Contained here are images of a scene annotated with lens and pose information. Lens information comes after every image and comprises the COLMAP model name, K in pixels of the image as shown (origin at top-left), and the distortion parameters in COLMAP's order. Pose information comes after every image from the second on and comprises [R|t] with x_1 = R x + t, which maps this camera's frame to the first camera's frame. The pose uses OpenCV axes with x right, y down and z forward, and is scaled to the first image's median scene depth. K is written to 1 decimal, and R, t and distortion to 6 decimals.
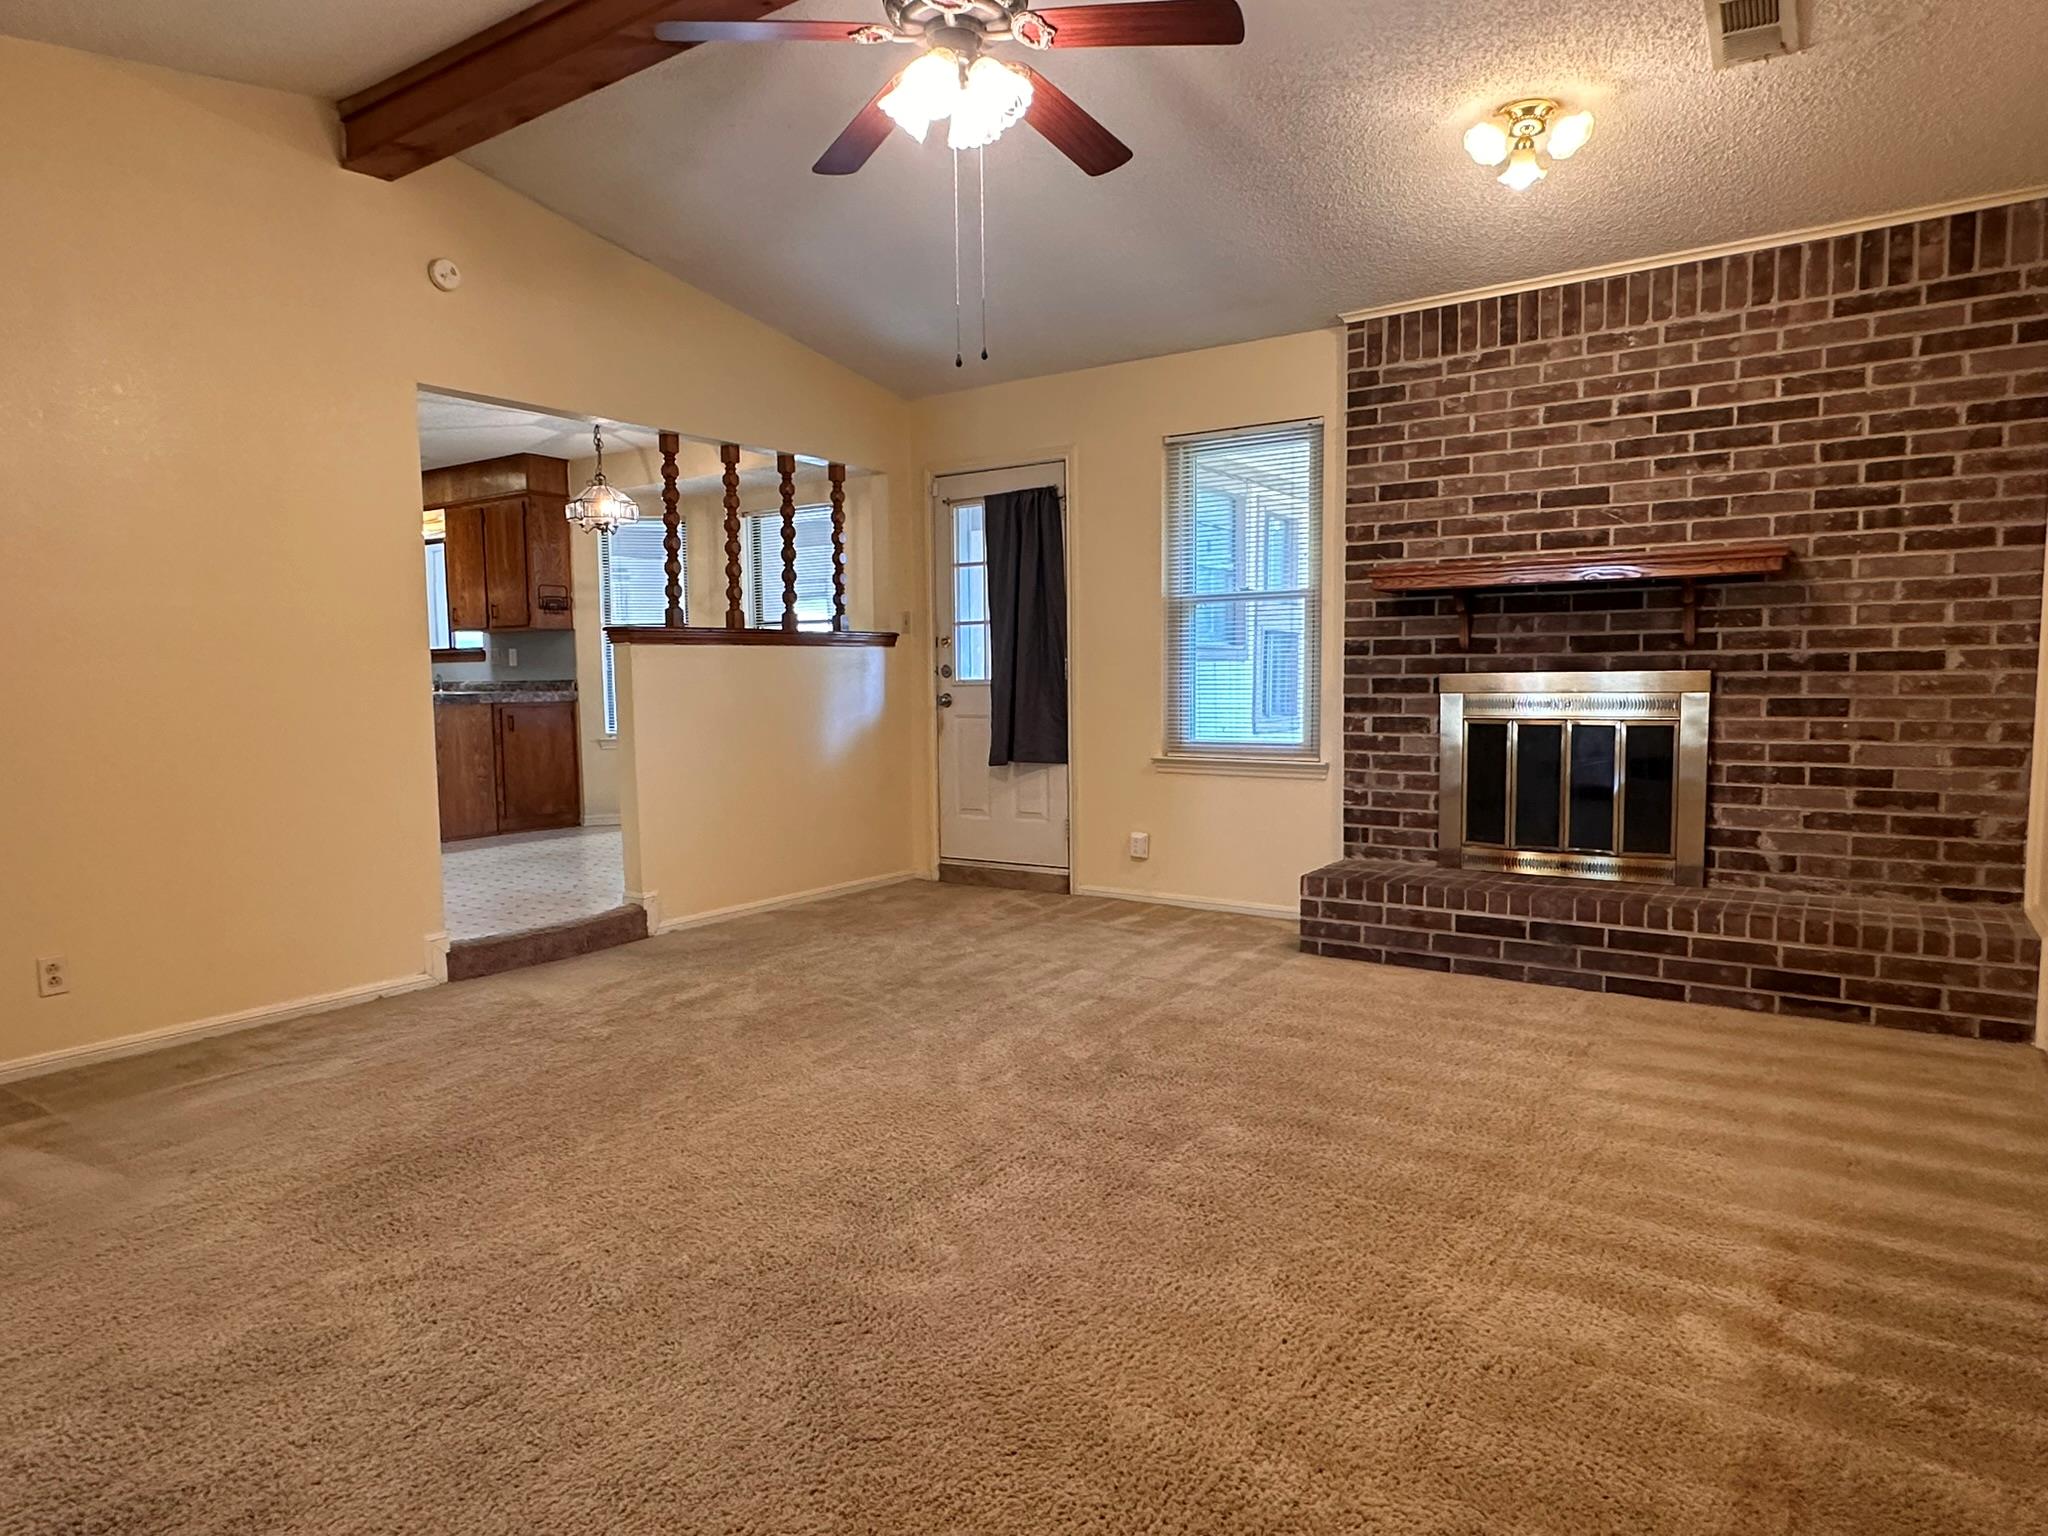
lens RADIAL K [[1234.8, 0, 1021.3], [0, 1234.8, 778.5], [0, 0, 1]] dist [0.002675, 0.000361]
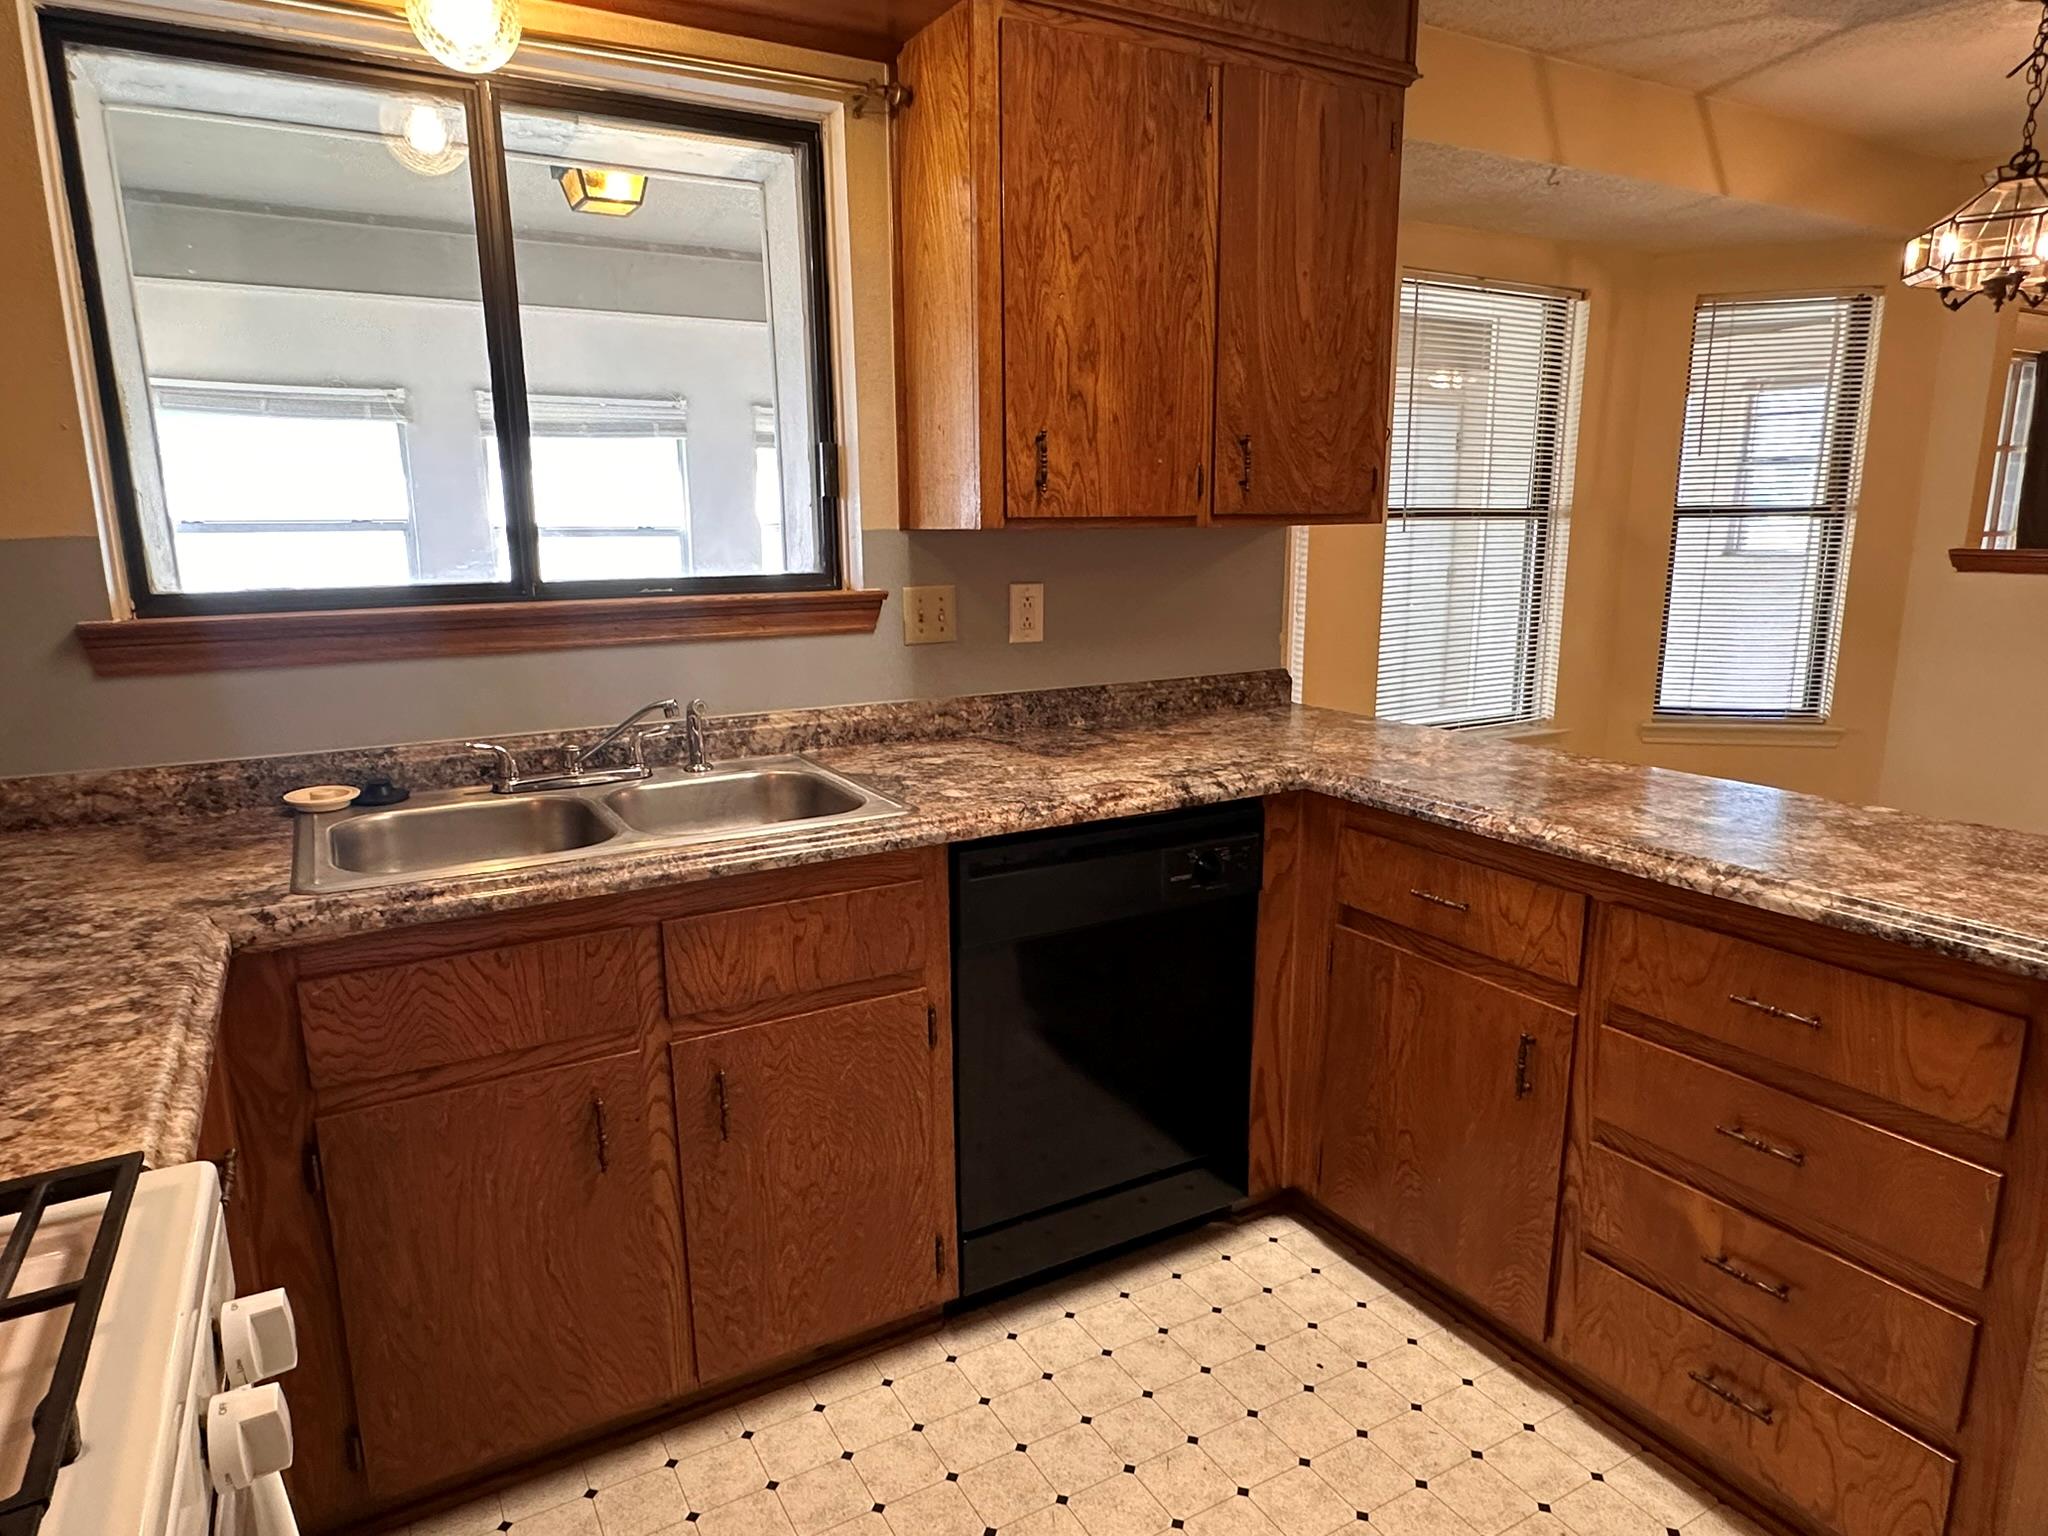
lens RADIAL K [[1221.5, 0, 988.2], [0, 1221.5, 784.0], [0, 0, 1]] dist [-0.004126, -0.001266]
pose [[0.449804, -0.180693, 0.874658, -1.271590], [0.081396, 0.983539, 0.161328, -0.197887], [-0.889411, -0.001372, 0.457107, 1.628656]]
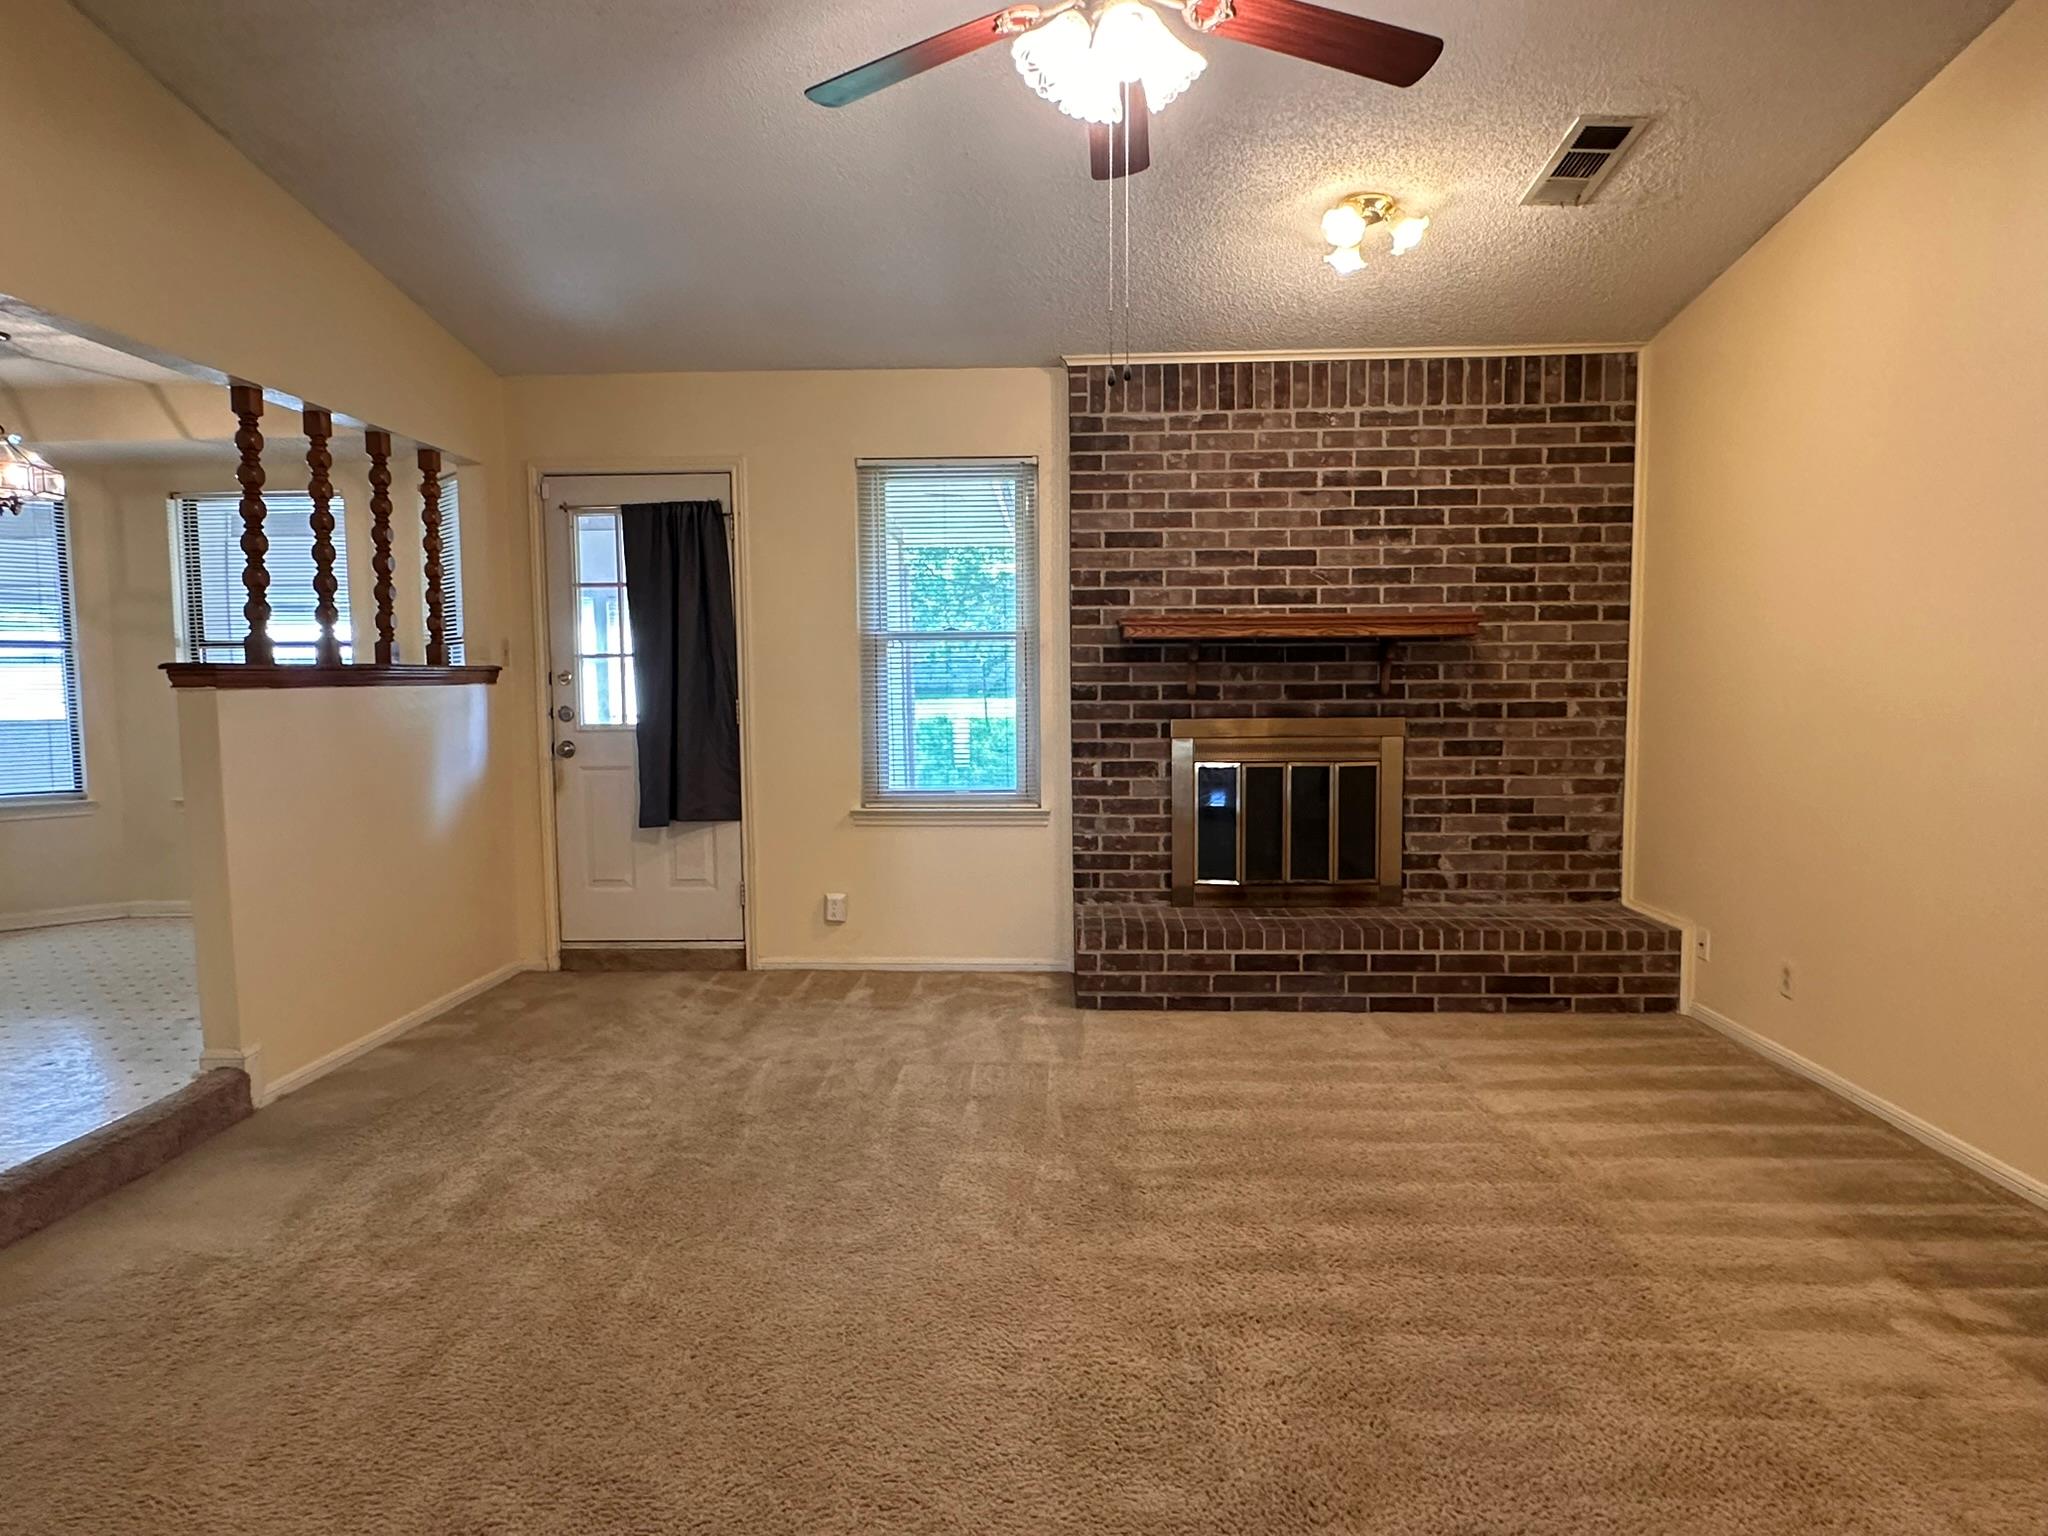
lens RADIAL K [[1230.6, 0, 1041.3], [0, 1230.6, 776.6], [0, 0, 1]] dist [0.000906, -0.001881]
pose [[0.849082, -0.036335, 0.527009, -0.312315], [0.042896, 0.999080, -0.000229, -0.043946], [-0.526516, 0.022801, 0.849859, 0.197232]]
